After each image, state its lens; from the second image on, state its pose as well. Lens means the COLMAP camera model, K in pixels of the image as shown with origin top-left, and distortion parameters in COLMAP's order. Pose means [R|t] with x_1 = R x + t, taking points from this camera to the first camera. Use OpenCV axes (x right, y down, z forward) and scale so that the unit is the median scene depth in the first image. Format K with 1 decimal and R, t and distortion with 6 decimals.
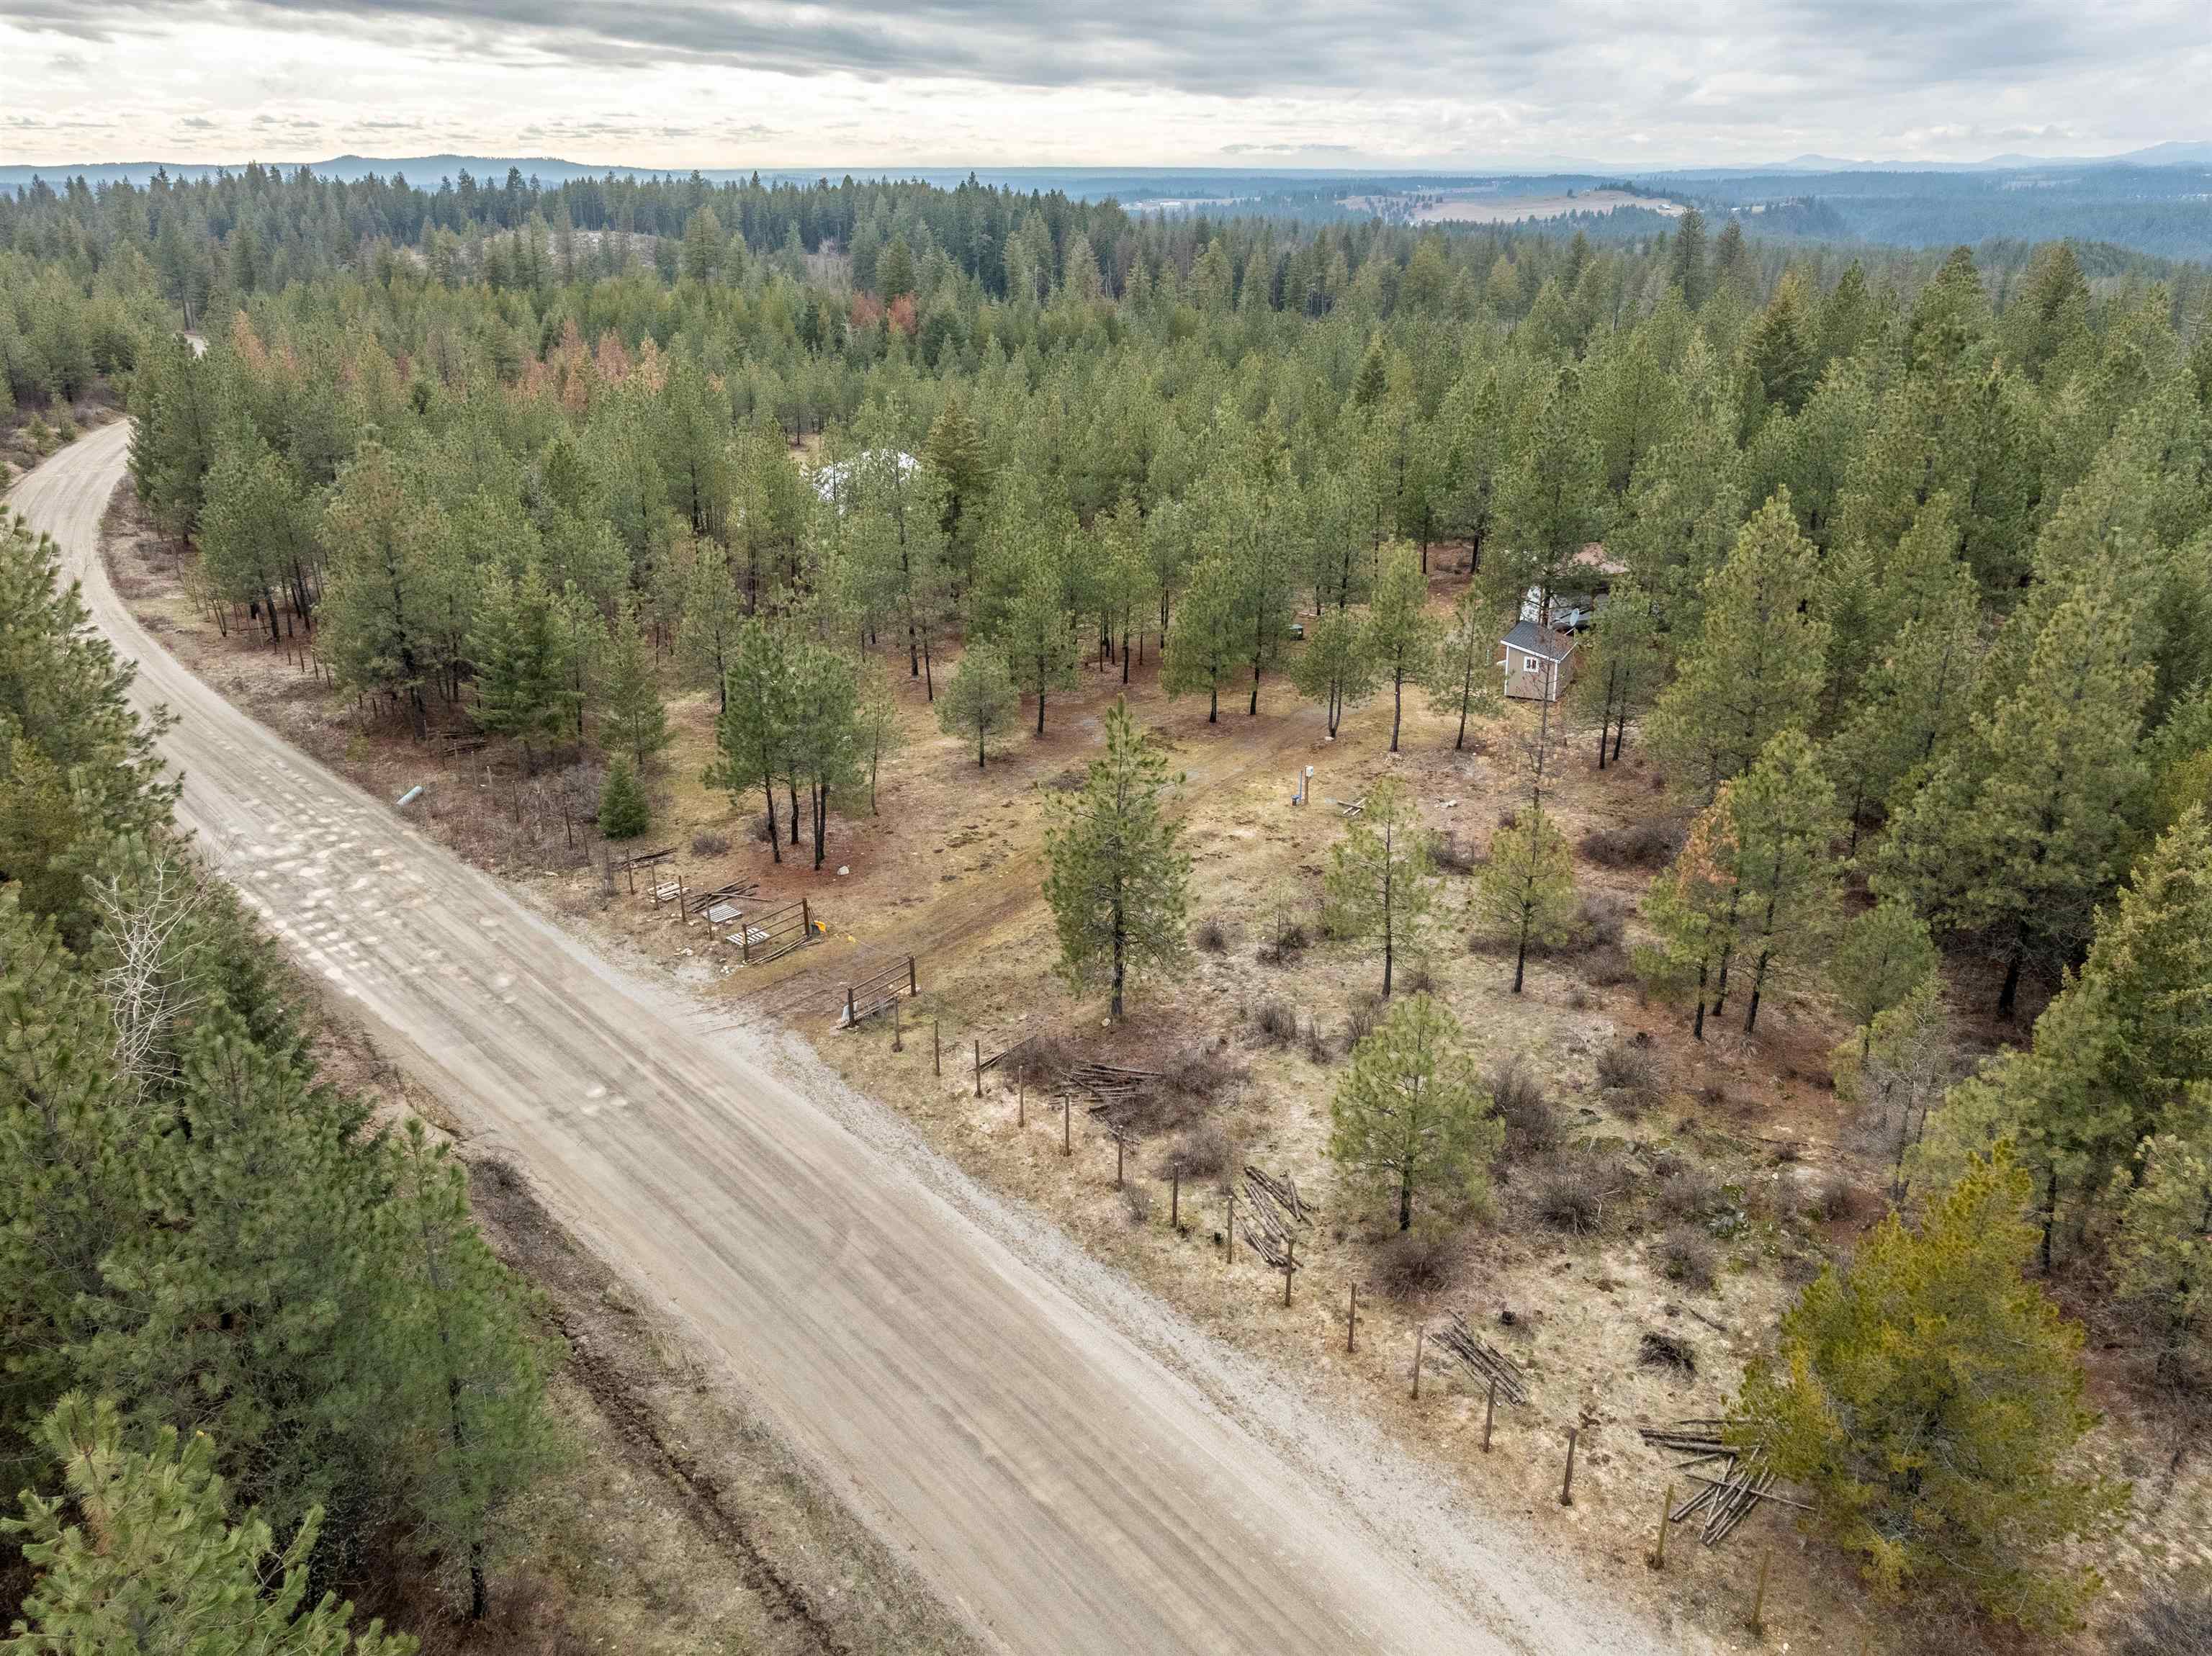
lens RADIAL K [[1555.6, 0, 1106.0], [0, 1555.6, 828.0], [0, 0, 1]] dist [-0.005880, -0.005365]
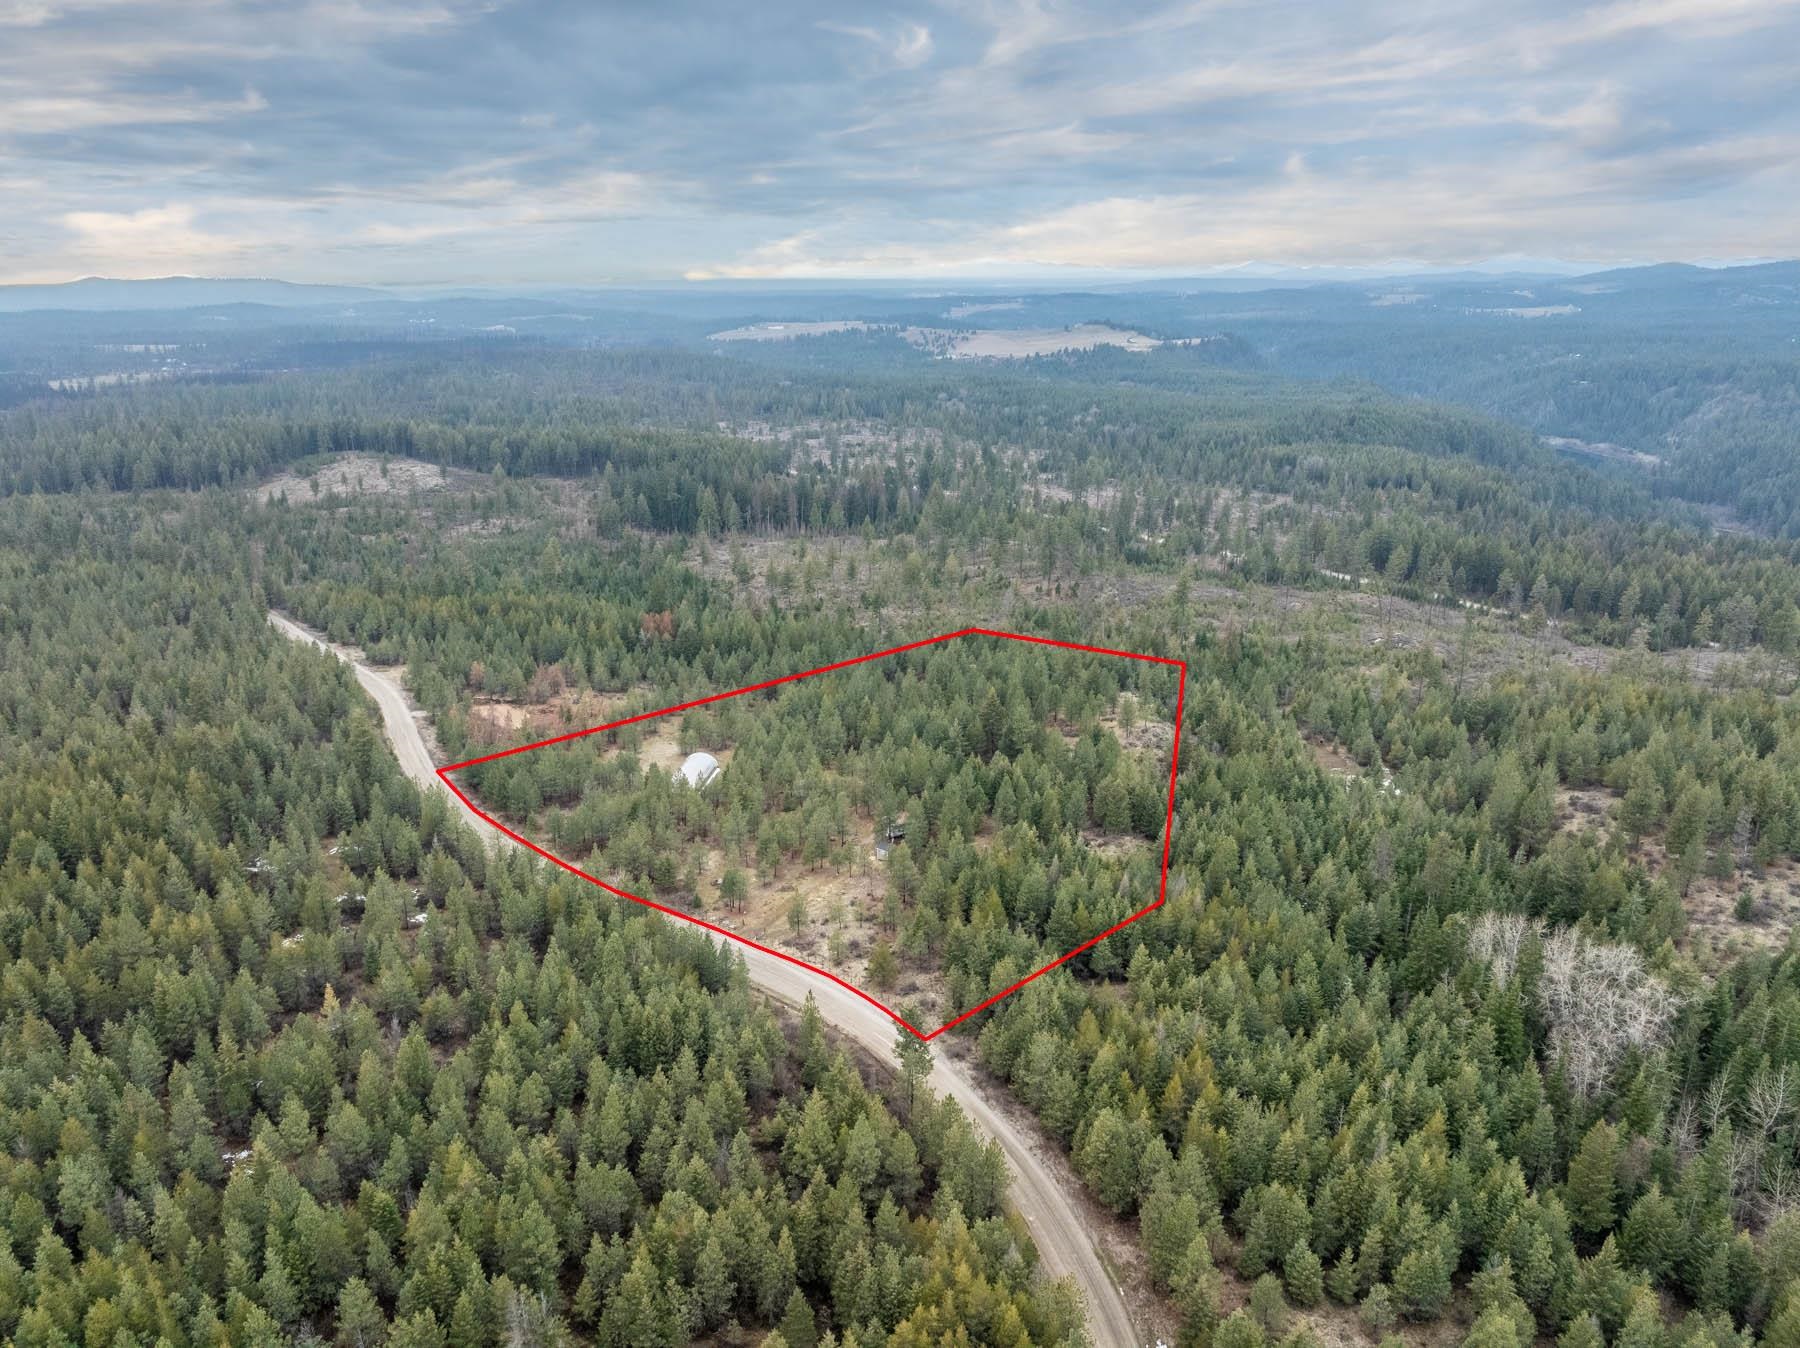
lens RADIAL K [[1265.9, 0, 900.0], [0, 1265.9, 674.0], [0, 0, 1]] dist [-0.005880, -0.005365]
pose [[0.991111, -0.042267, 0.126143, -0.179573], [0.054198, 0.994218, -0.092701, -0.418656], [-0.121495, 0.098714, 0.987671, -4.080178]]
